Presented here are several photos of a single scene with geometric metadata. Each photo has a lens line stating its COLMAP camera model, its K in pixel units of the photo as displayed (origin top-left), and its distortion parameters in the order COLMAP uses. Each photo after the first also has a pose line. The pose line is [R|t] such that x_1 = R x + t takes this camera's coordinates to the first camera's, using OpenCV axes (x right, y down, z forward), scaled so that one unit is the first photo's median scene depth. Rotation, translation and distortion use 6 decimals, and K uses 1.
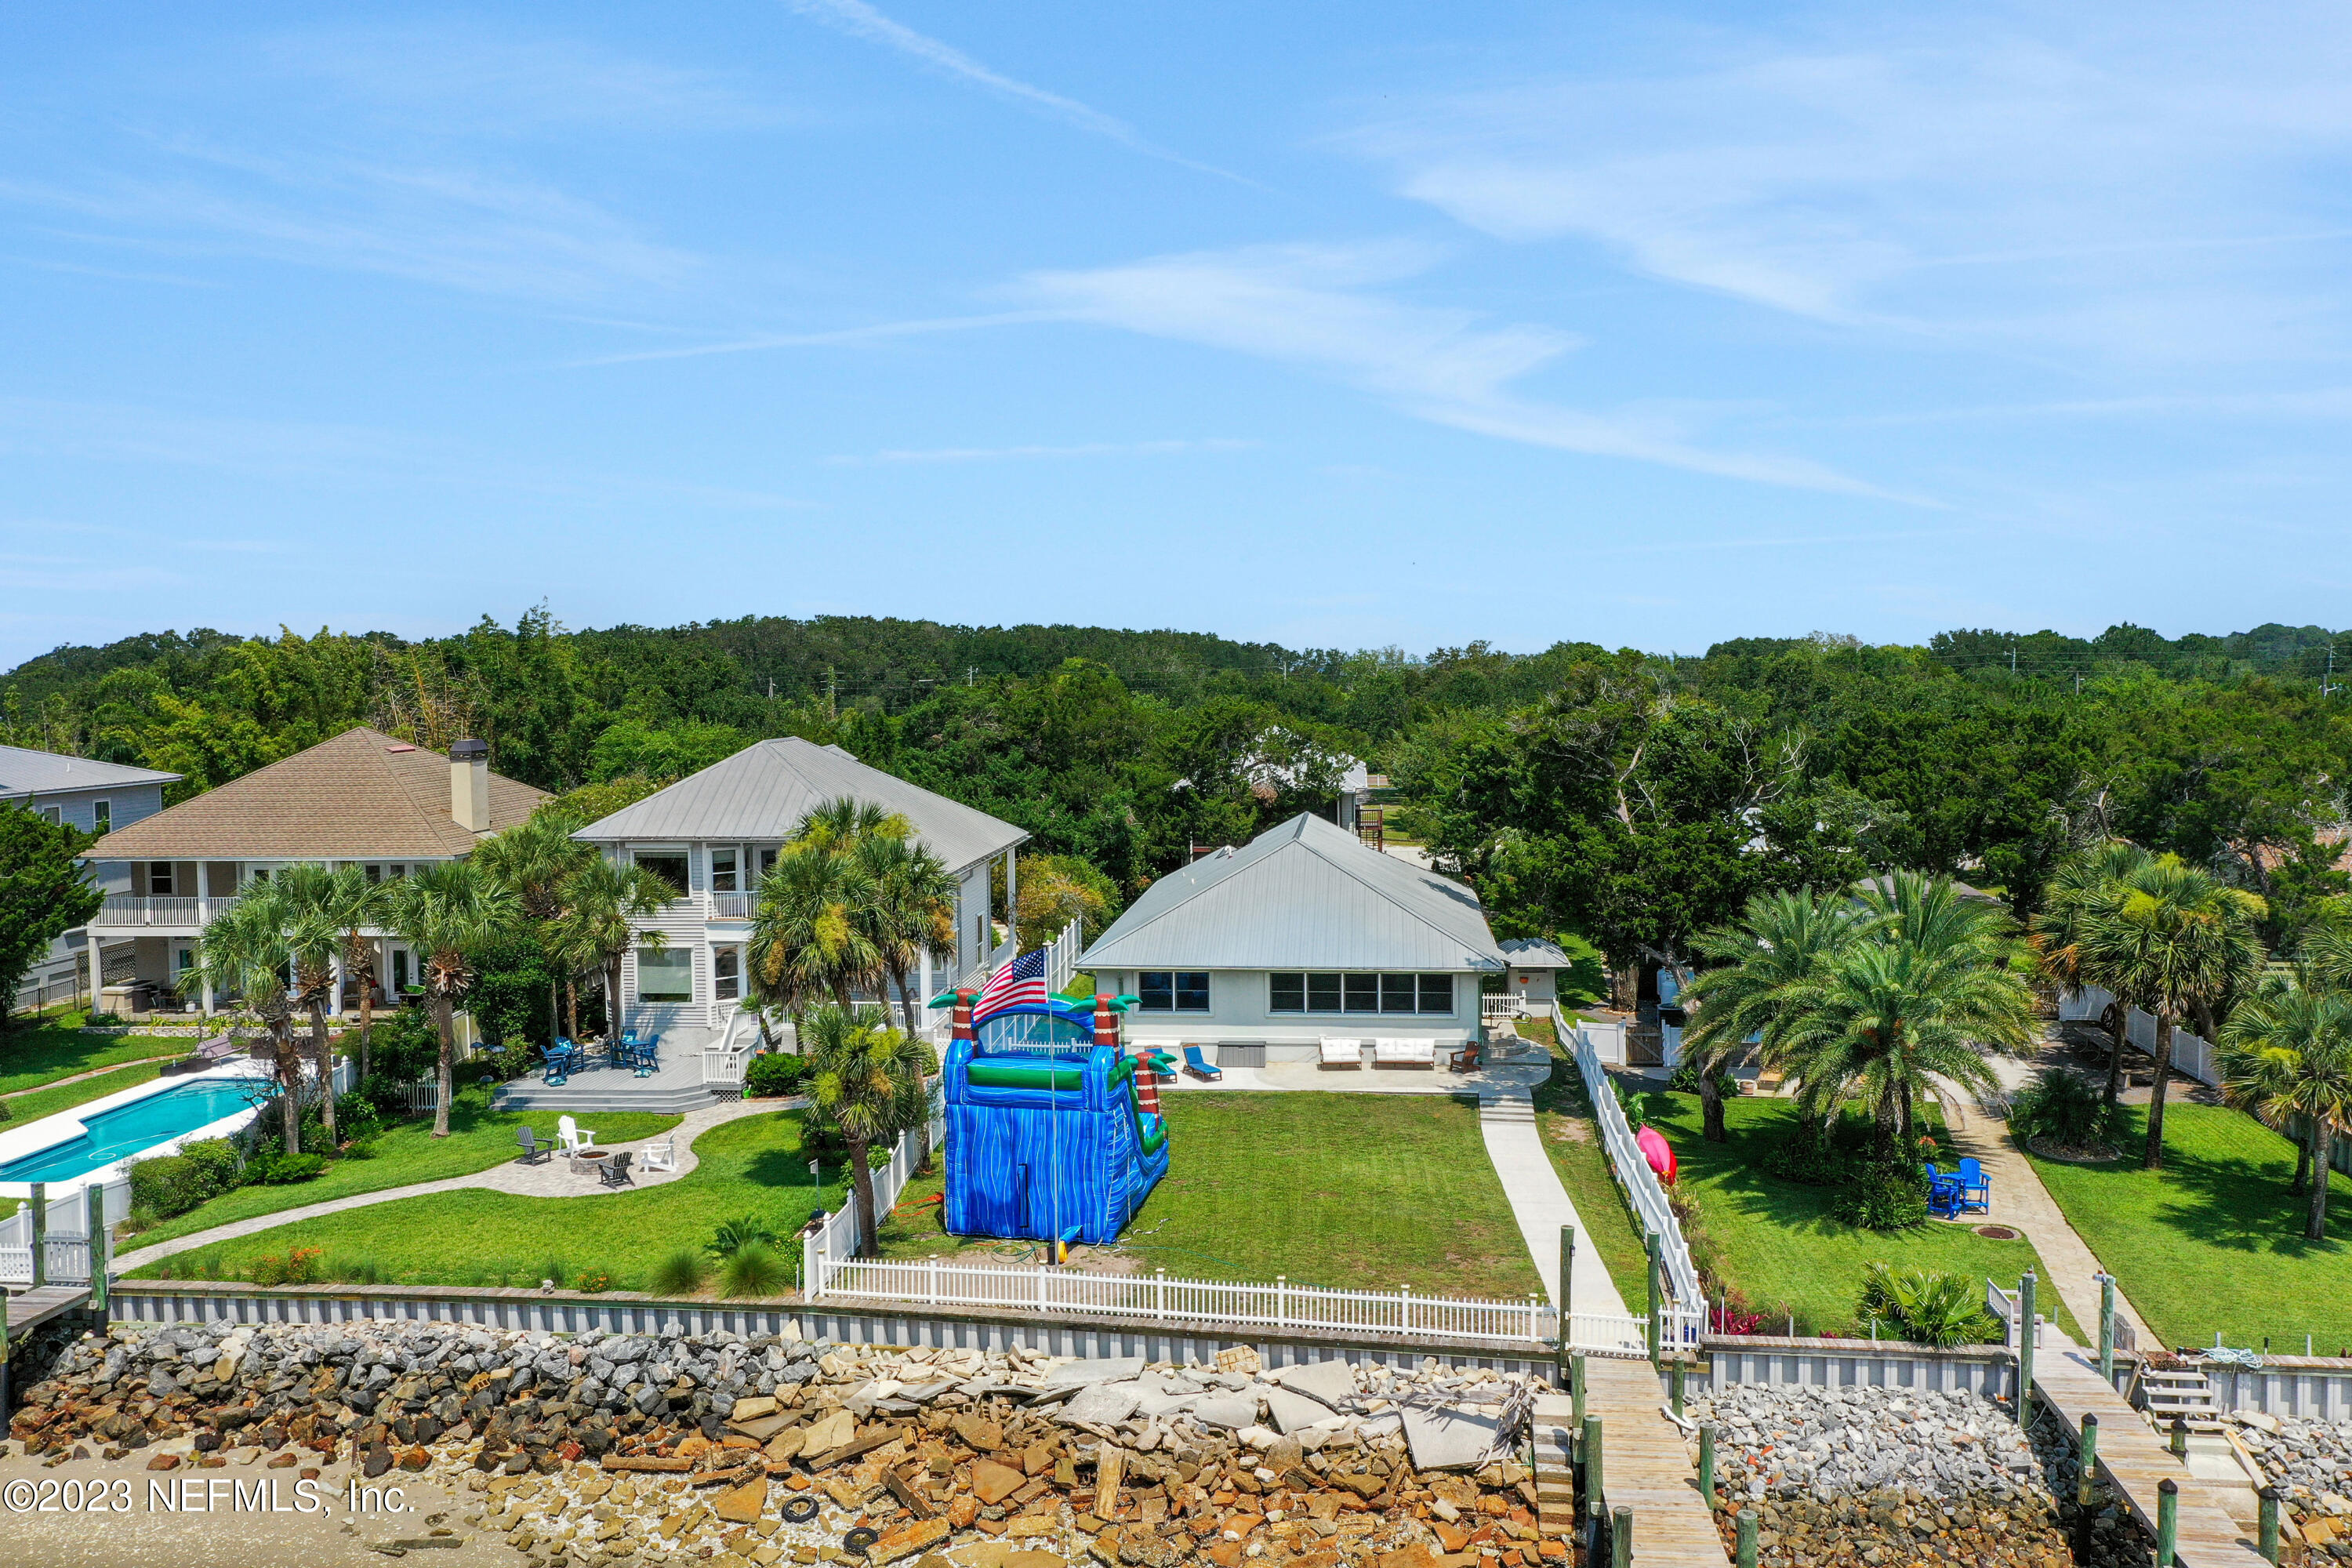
lens RADIAL K [[1849.3, 0, 1176.0], [0, 1849.3, 784.0], [0, 0, 1]] dist [0.017487, 0.006506]
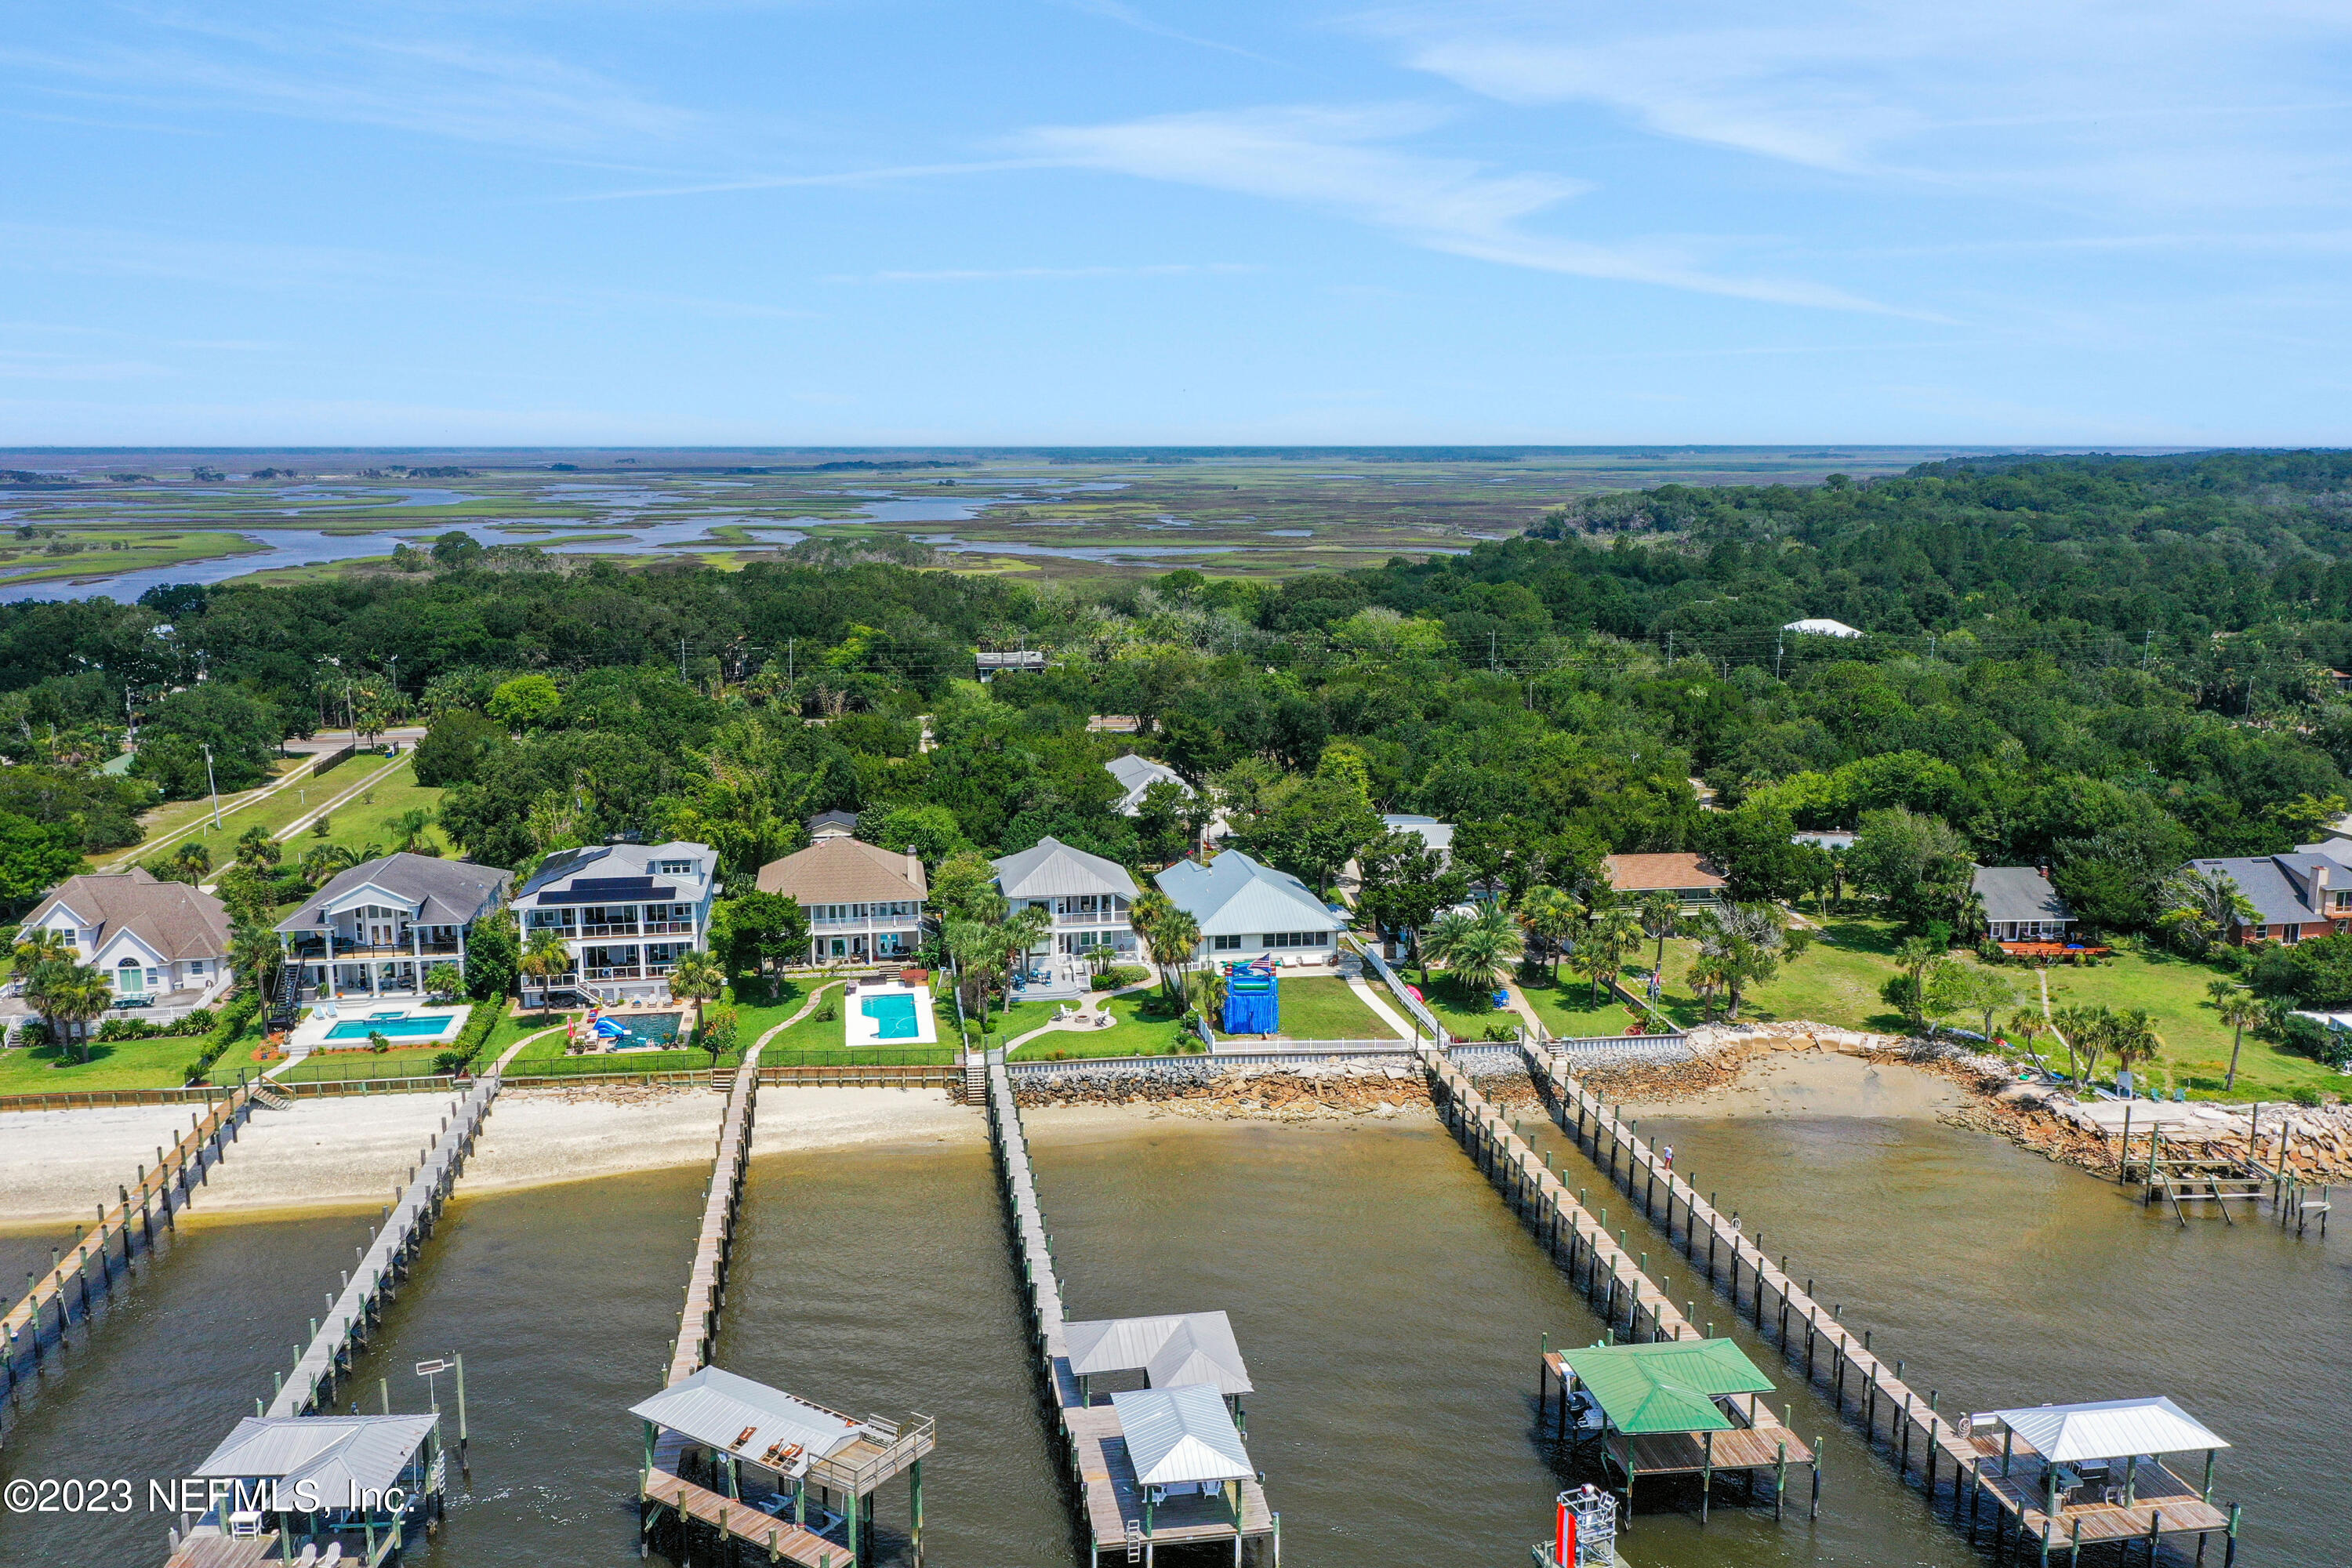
lens RADIAL K [[1888.8, 0, 1176.0], [0, 1888.8, 784.0], [0, 0, 1]] dist [0.012737, 0.002061]
pose [[0.963140, -0.034472, 0.266783, -1.066032], [0.003939, 0.993456, 0.114149, -0.574093], [-0.268972, -0.108890, 0.956973, -2.115799]]
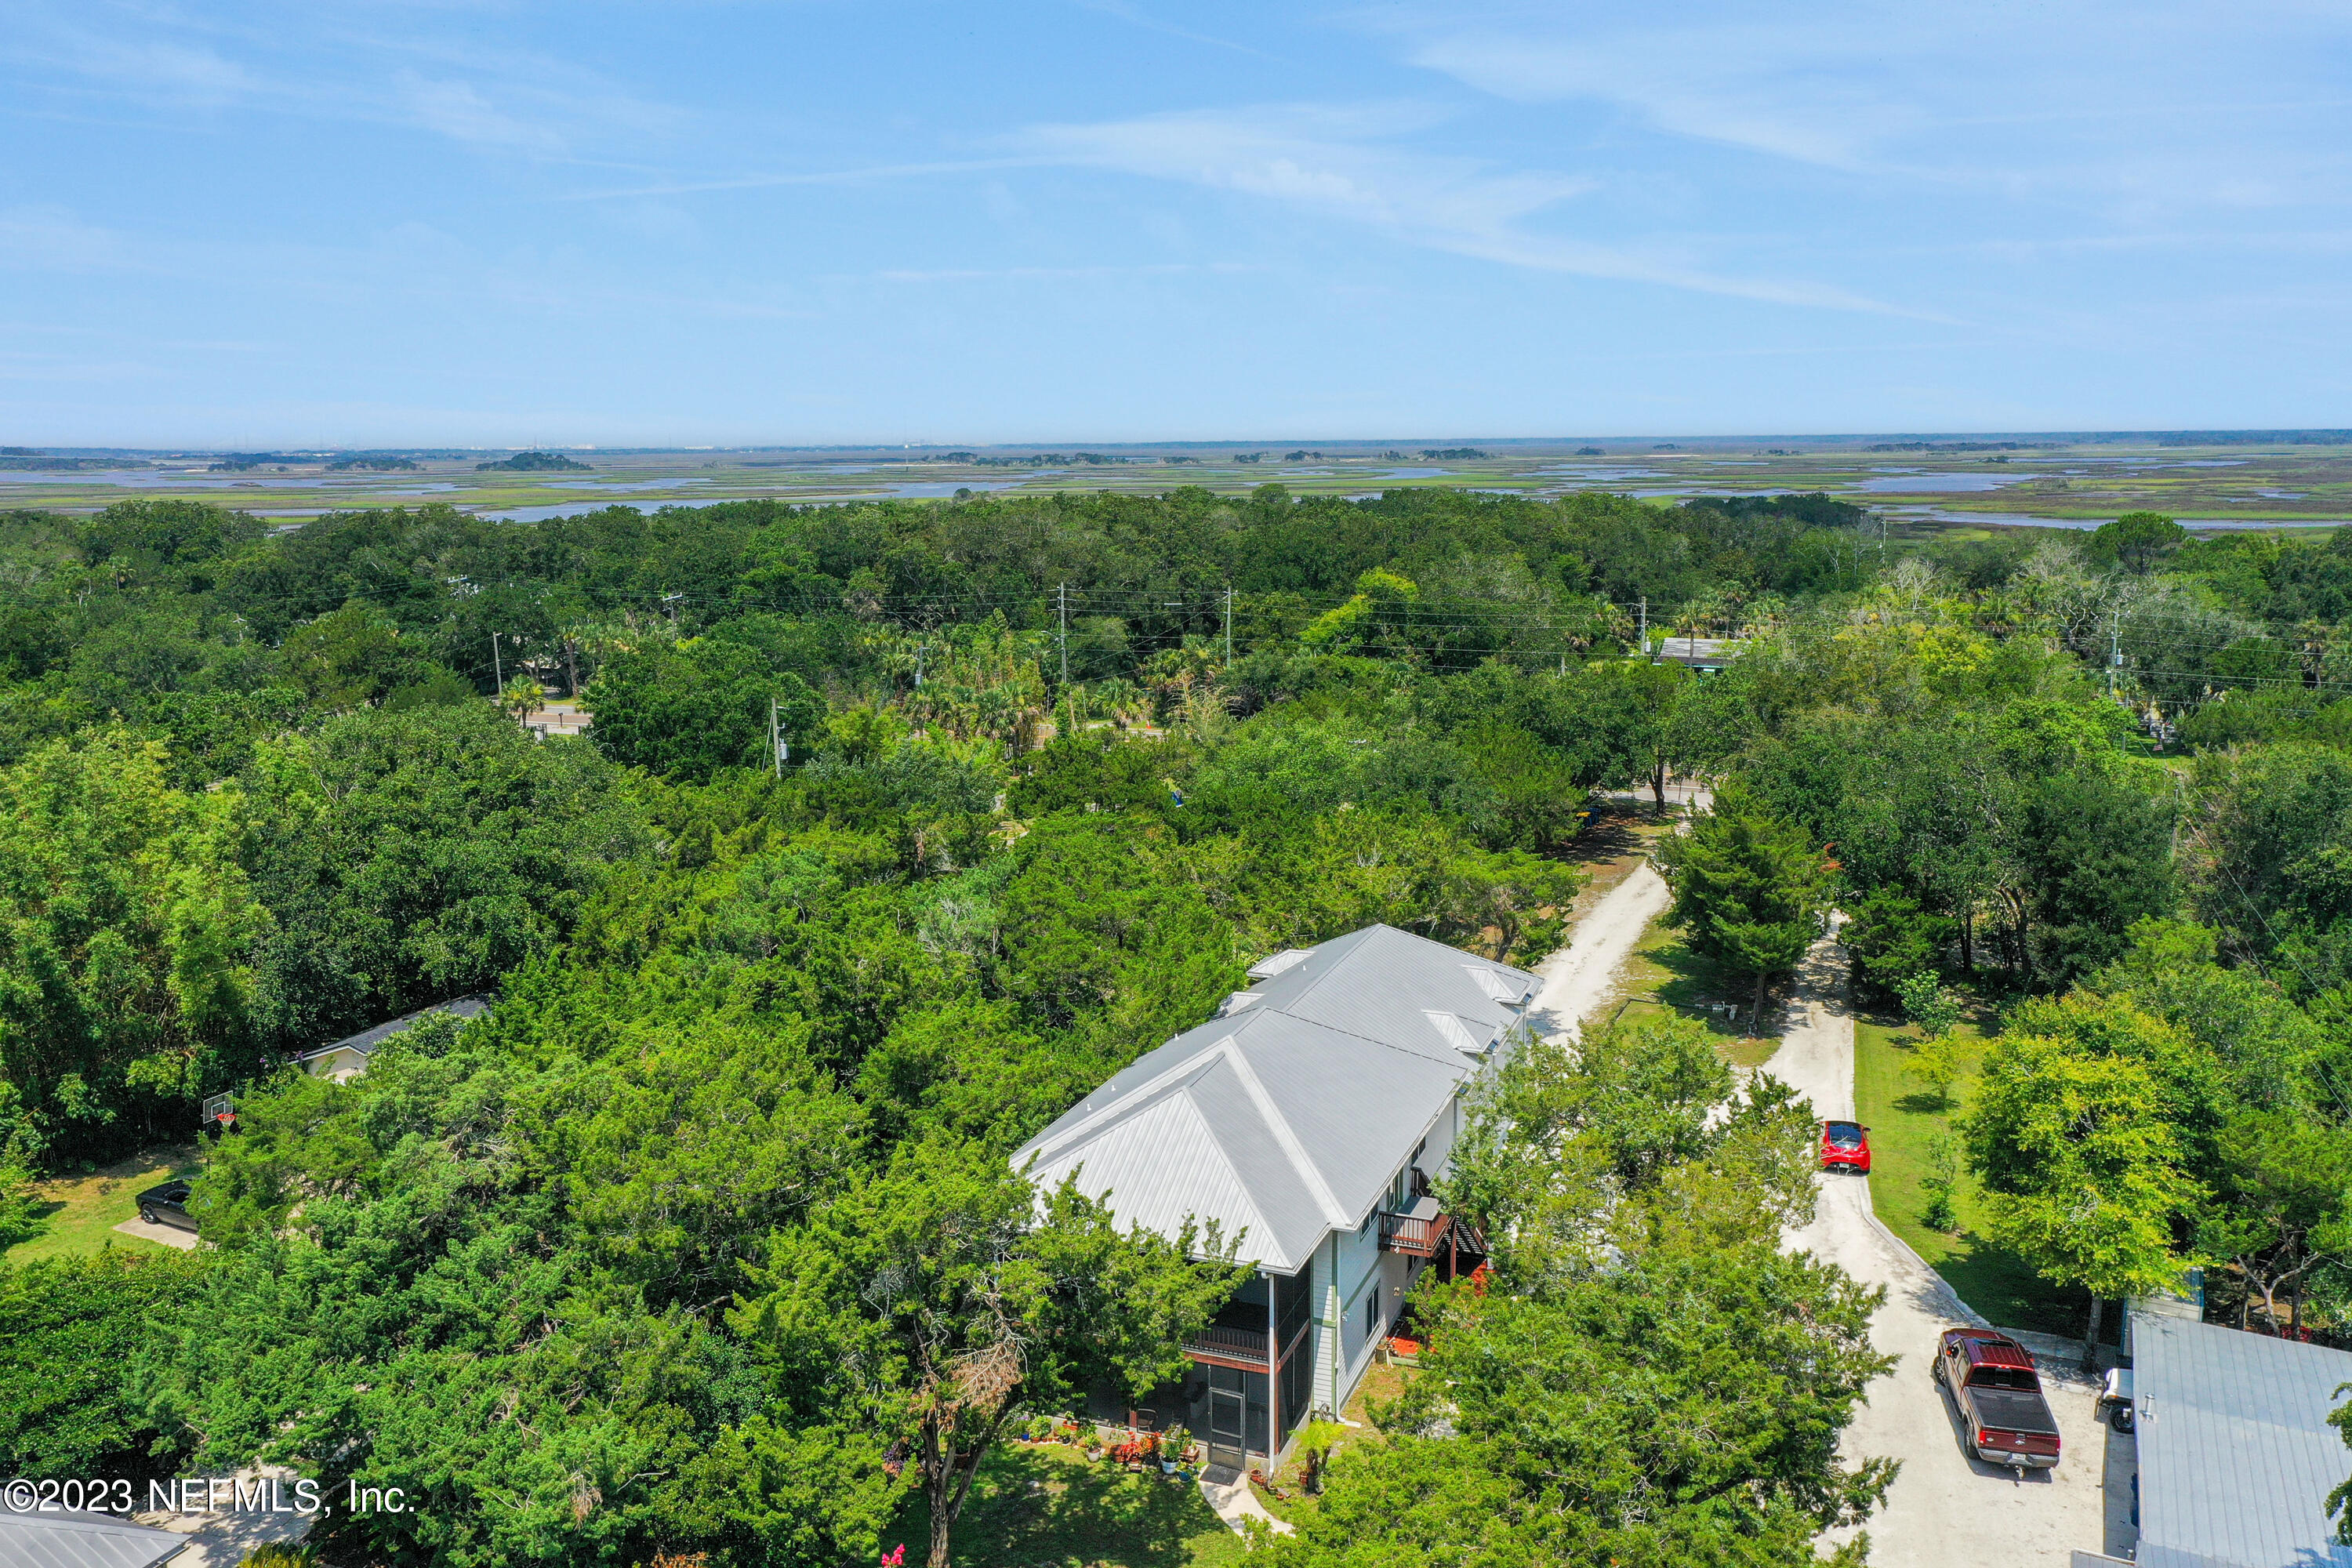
lens RADIAL K [[1888.8, 0, 1176.0], [0, 1888.8, 784.0], [0, 0, 1]] dist [0.012737, 0.002061]
pose [[0.962101, 0.053000, -0.267495, 0.410149], [-0.021051, 0.992439, 0.120923, -0.388357], [0.271881, -0.110709, 0.955941, 1.153142]]
